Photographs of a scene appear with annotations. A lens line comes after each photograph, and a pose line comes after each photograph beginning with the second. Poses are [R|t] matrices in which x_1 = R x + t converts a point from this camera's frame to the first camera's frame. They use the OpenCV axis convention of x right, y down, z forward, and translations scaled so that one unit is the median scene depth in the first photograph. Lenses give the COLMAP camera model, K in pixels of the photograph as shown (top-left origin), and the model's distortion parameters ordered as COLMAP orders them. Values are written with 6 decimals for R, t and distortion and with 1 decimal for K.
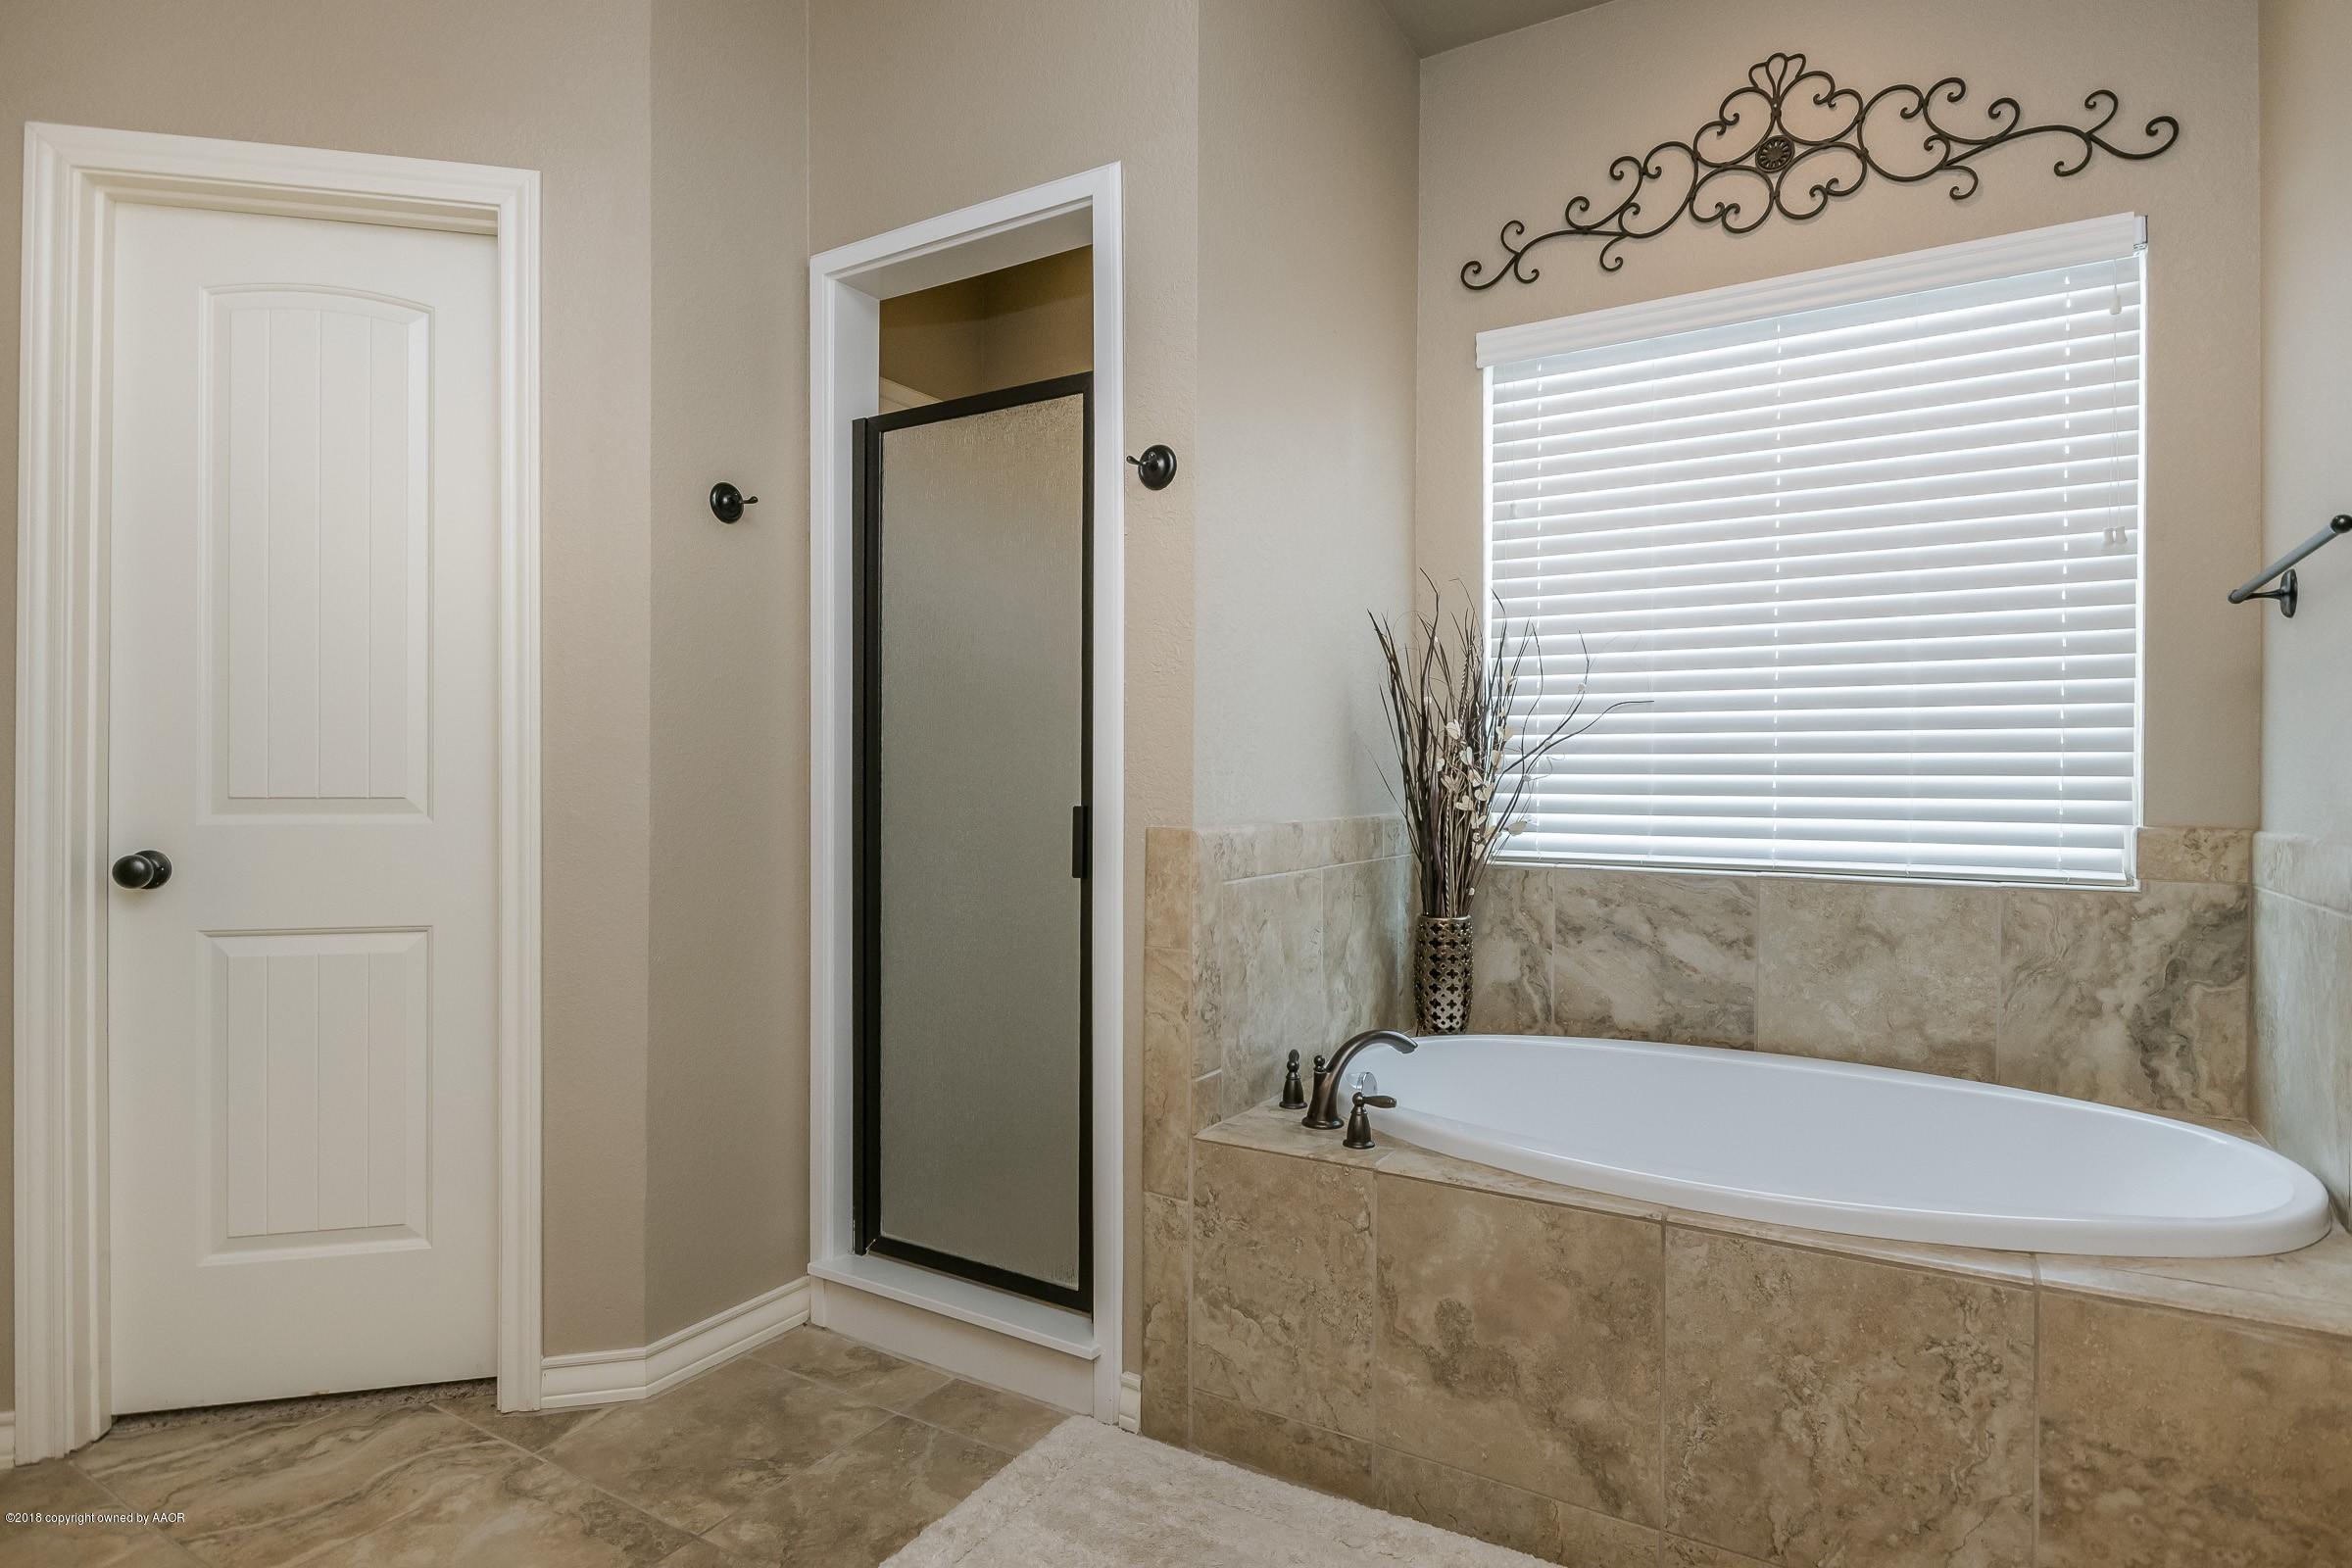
lens RADIAL K [[1238.6, 0, 1185.1], [0, 1238.6, 784.5], [0, 0, 1]] dist [-0.000968, -0.001287]
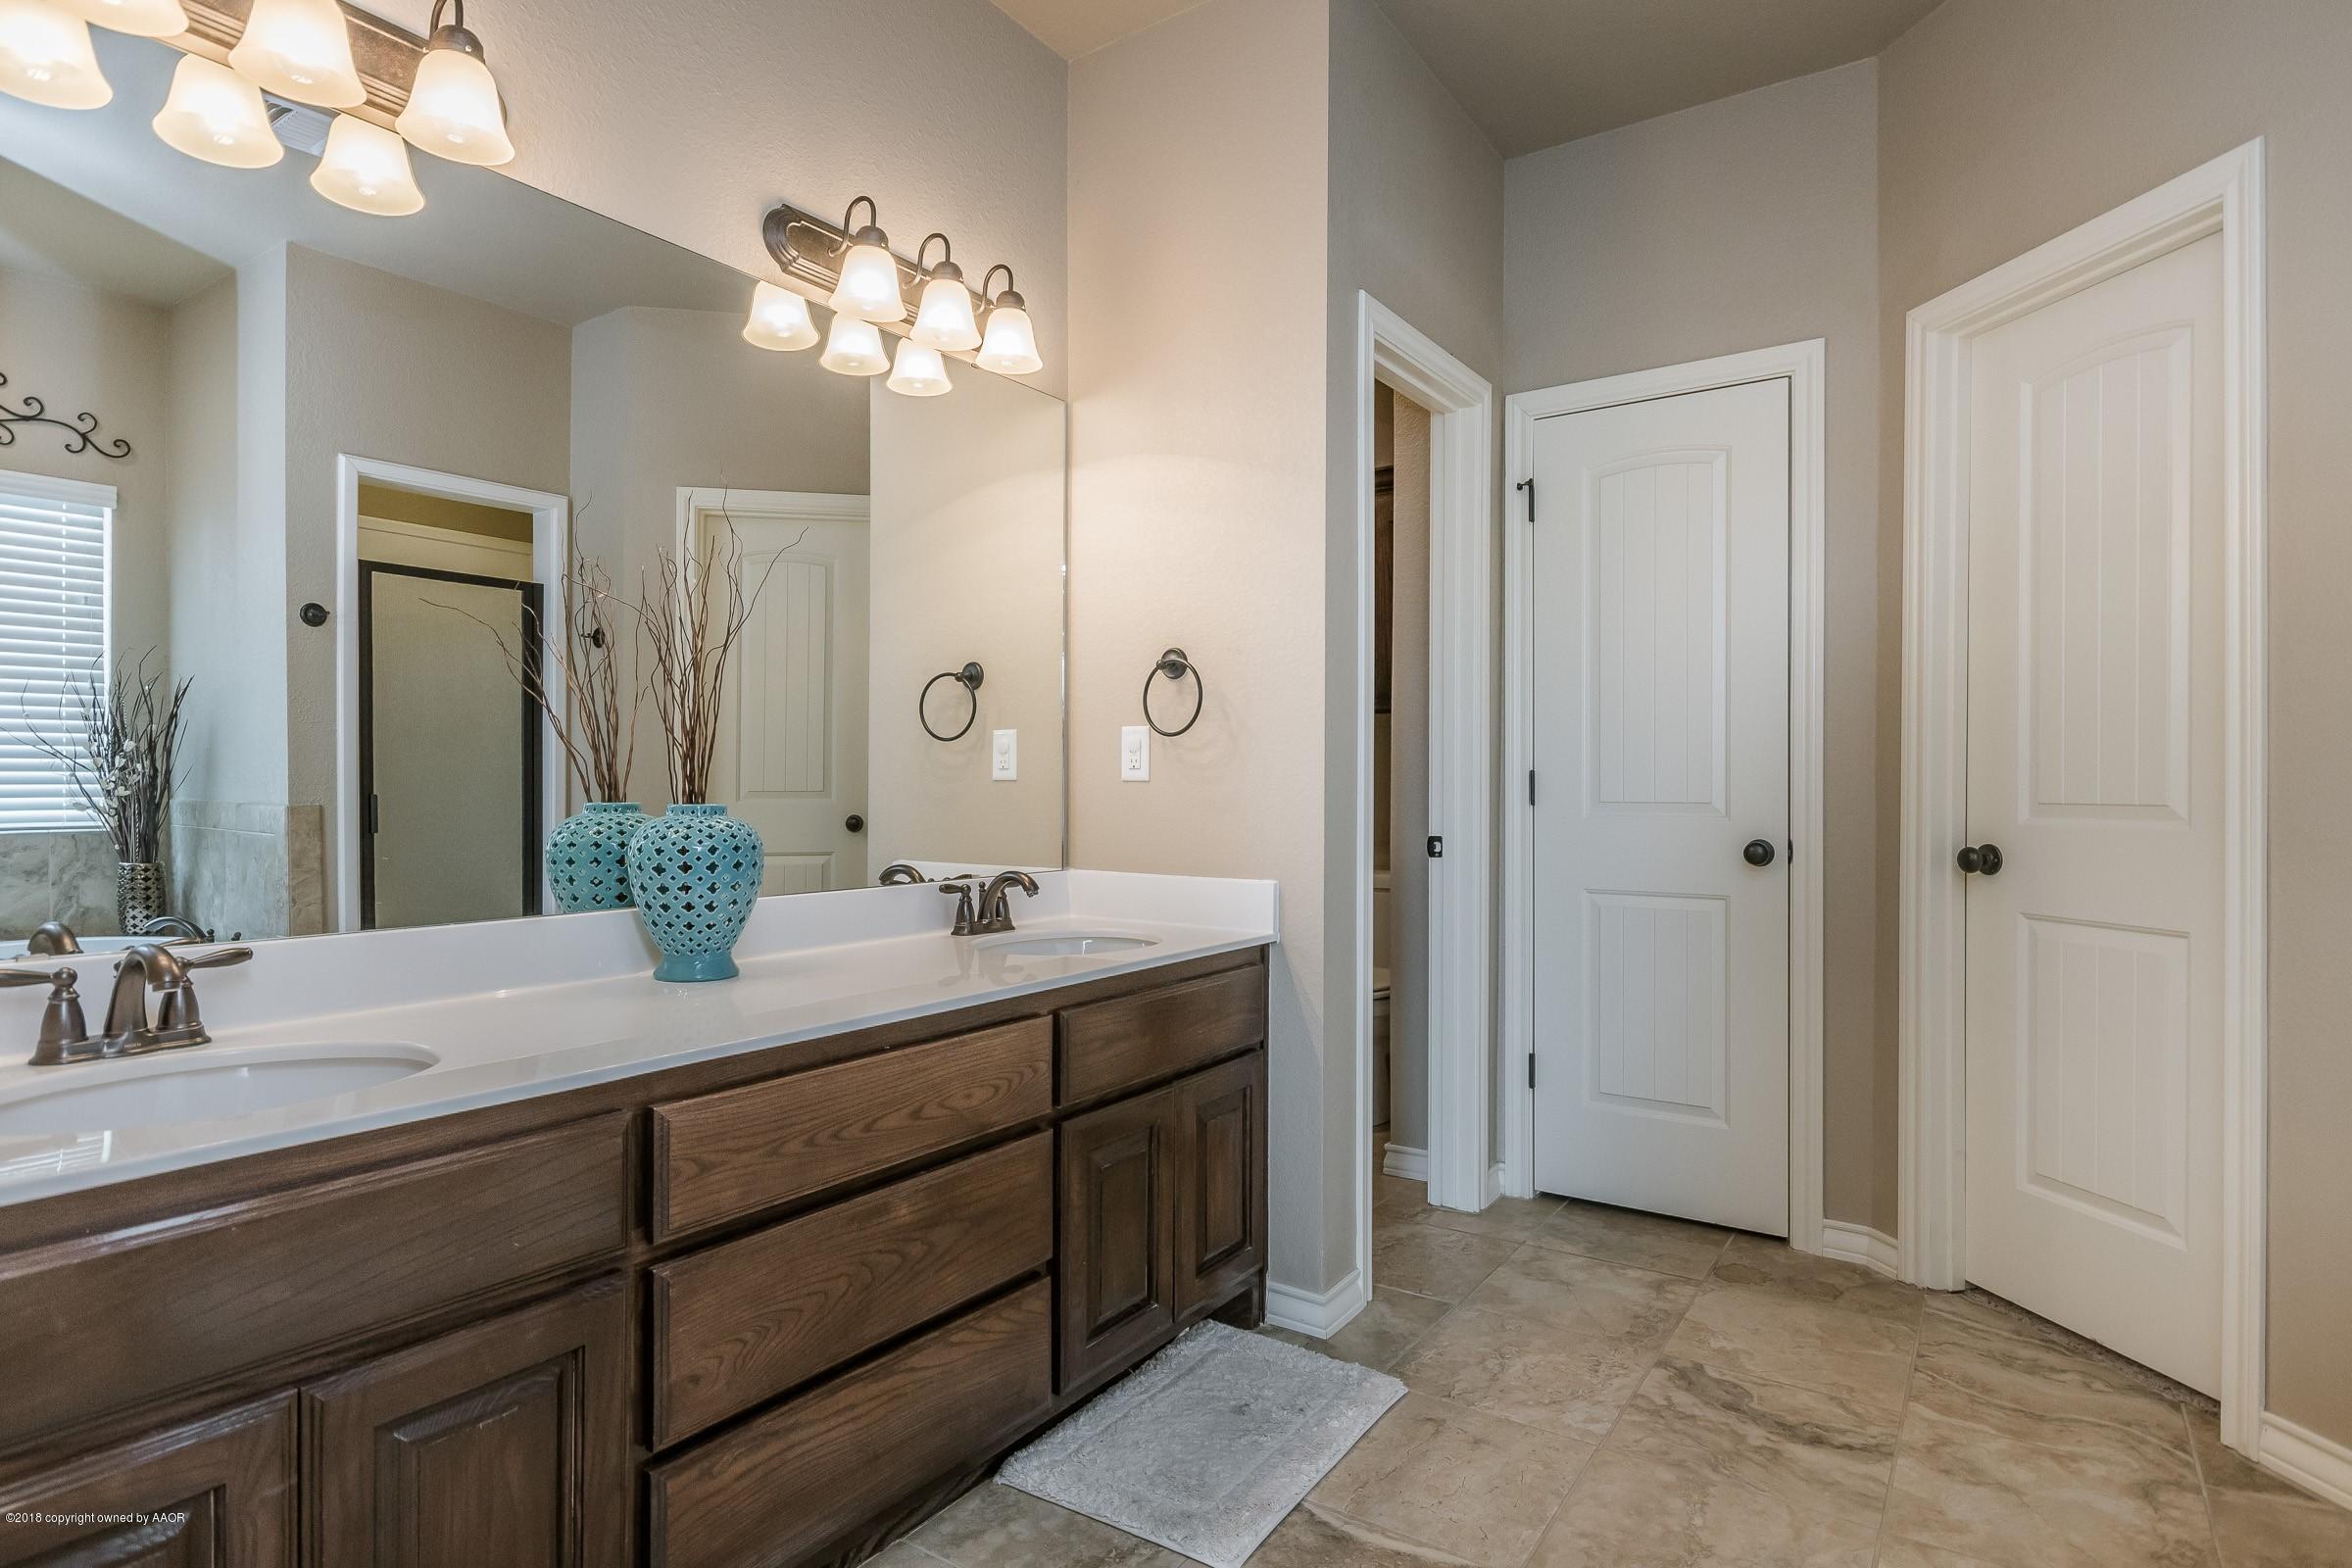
lens RADIAL K [[1238.6, 0, 1185.1], [0, 1238.6, 784.5], [0, 0, 1]] dist [-0.000968, -0.001287]
pose [[-0.050469, -0.007550, -0.998697, 0.484785], [0.001036, 0.999970, -0.007612, -0.000511], [0.998725, -0.001419, -0.050460, 0.254380]]
